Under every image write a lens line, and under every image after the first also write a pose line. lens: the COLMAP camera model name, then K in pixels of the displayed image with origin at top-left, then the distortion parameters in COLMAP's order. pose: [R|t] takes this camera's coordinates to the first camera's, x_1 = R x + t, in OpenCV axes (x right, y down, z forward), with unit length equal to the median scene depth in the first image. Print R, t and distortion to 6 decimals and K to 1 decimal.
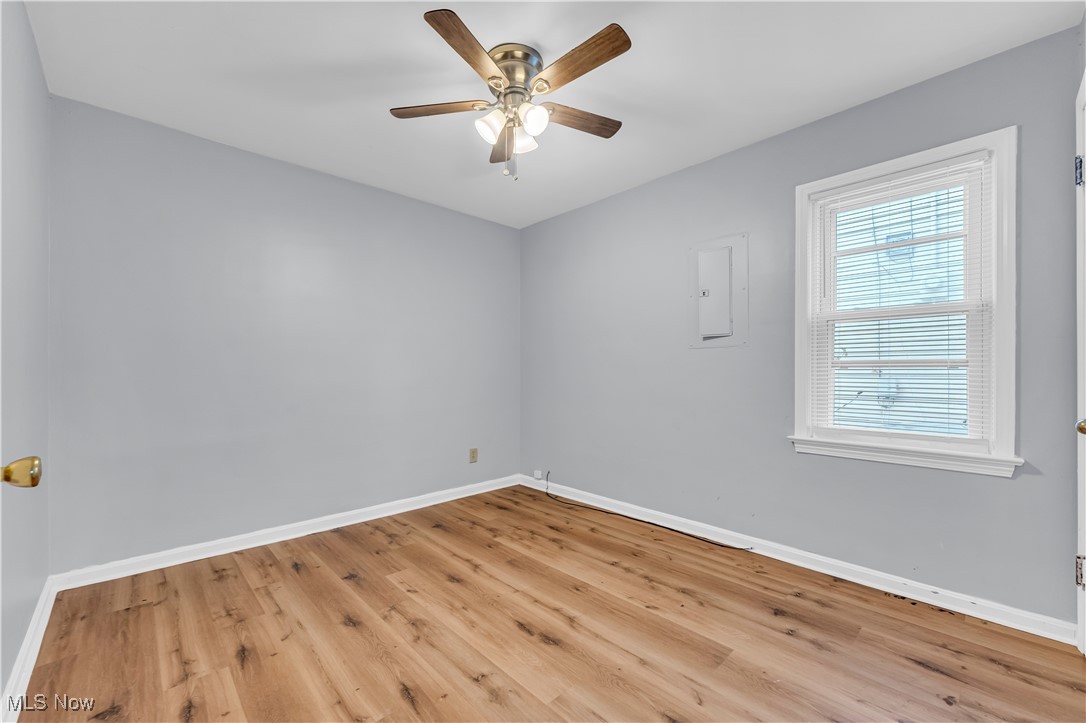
lens RADIAL K [[436.7, 0, 535.3], [0, 436.7, 365.9], [0, 0, 1]] dist [-0.000360, 0.000052]
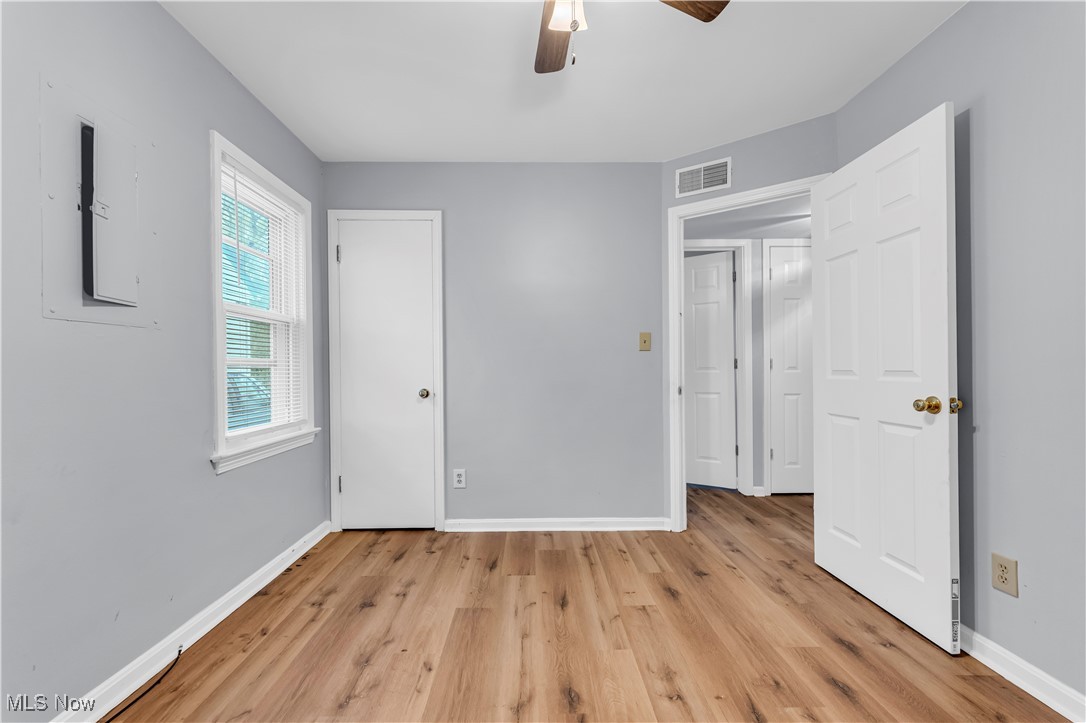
lens RADIAL K [[436.7, 0, 534.5], [0, 436.7, 368.0], [0, 0, 1]] dist [-0.000360, 0.000052]
pose [[-0.735845, 0.005049, 0.677132, -0.448564], [-0.000458, 0.999968, -0.007953, 0.018195], [-0.677150, -0.006163, -0.735819, 1.572992]]
